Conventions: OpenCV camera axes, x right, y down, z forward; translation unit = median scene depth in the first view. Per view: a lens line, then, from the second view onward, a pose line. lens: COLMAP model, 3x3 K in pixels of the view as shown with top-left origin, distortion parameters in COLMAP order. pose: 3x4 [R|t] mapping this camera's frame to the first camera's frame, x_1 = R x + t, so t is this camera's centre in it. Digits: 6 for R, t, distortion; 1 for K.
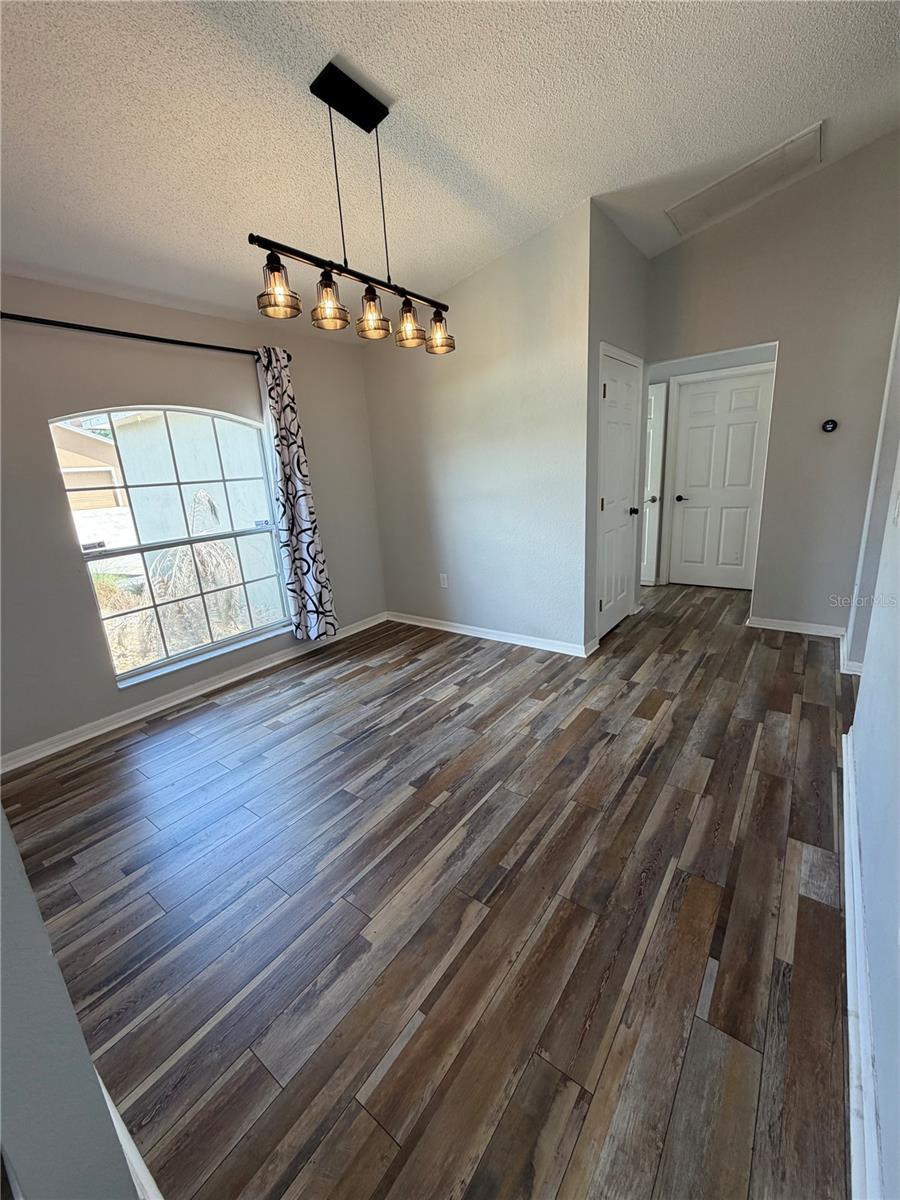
lens RADIAL K [[478.1, 0, 450.9], [0, 478.1, 591.5], [0, 0, 1]] dist [-0.000623, 0.000320]
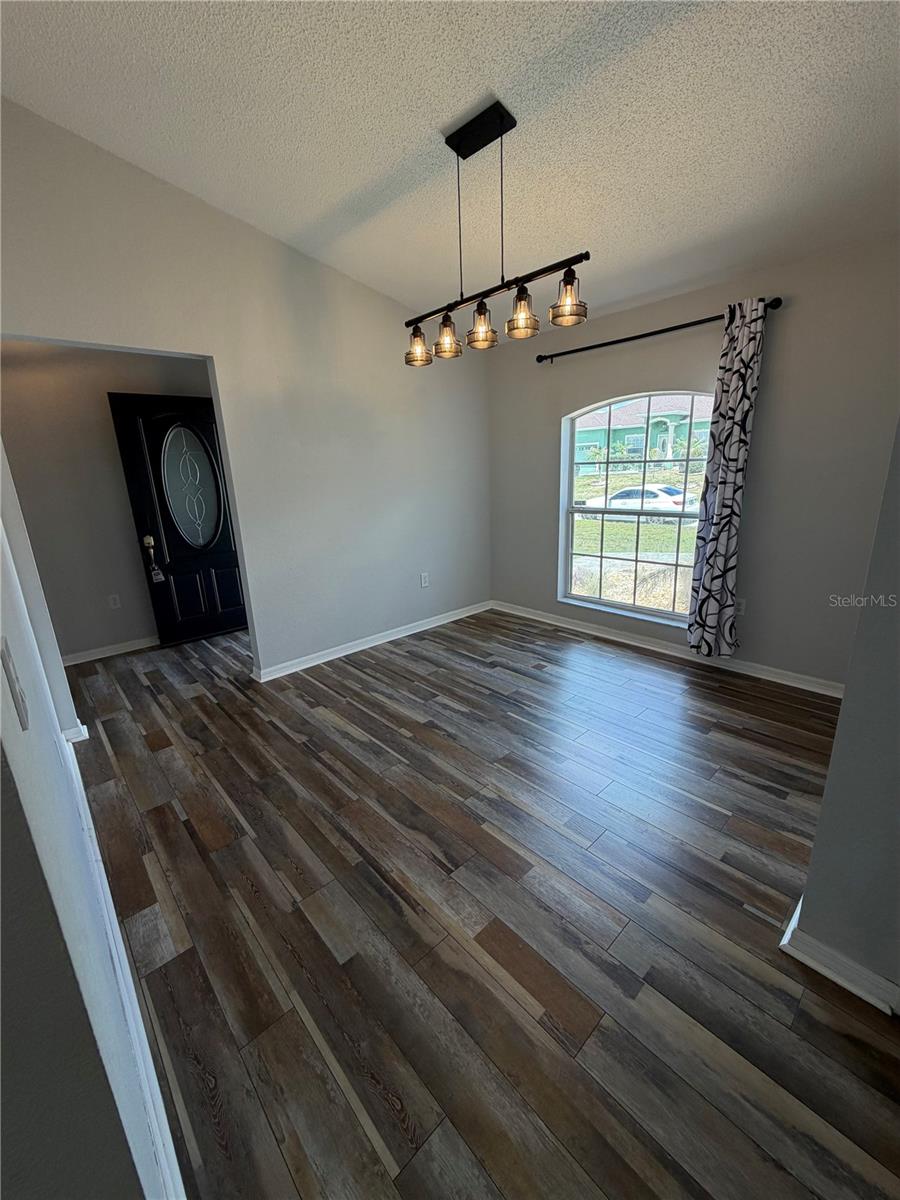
lens RADIAL K [[476.9, 0, 456.6], [0, 476.9, 593.2], [0, 0, 1]] dist [-0.001012, 0.000072]
pose [[-0.165674, 0.321260, -0.932386, 1.065954], [-0.204924, 0.913600, 0.351199, -0.397004], [0.964655, 0.249253, -0.085526, 1.198000]]
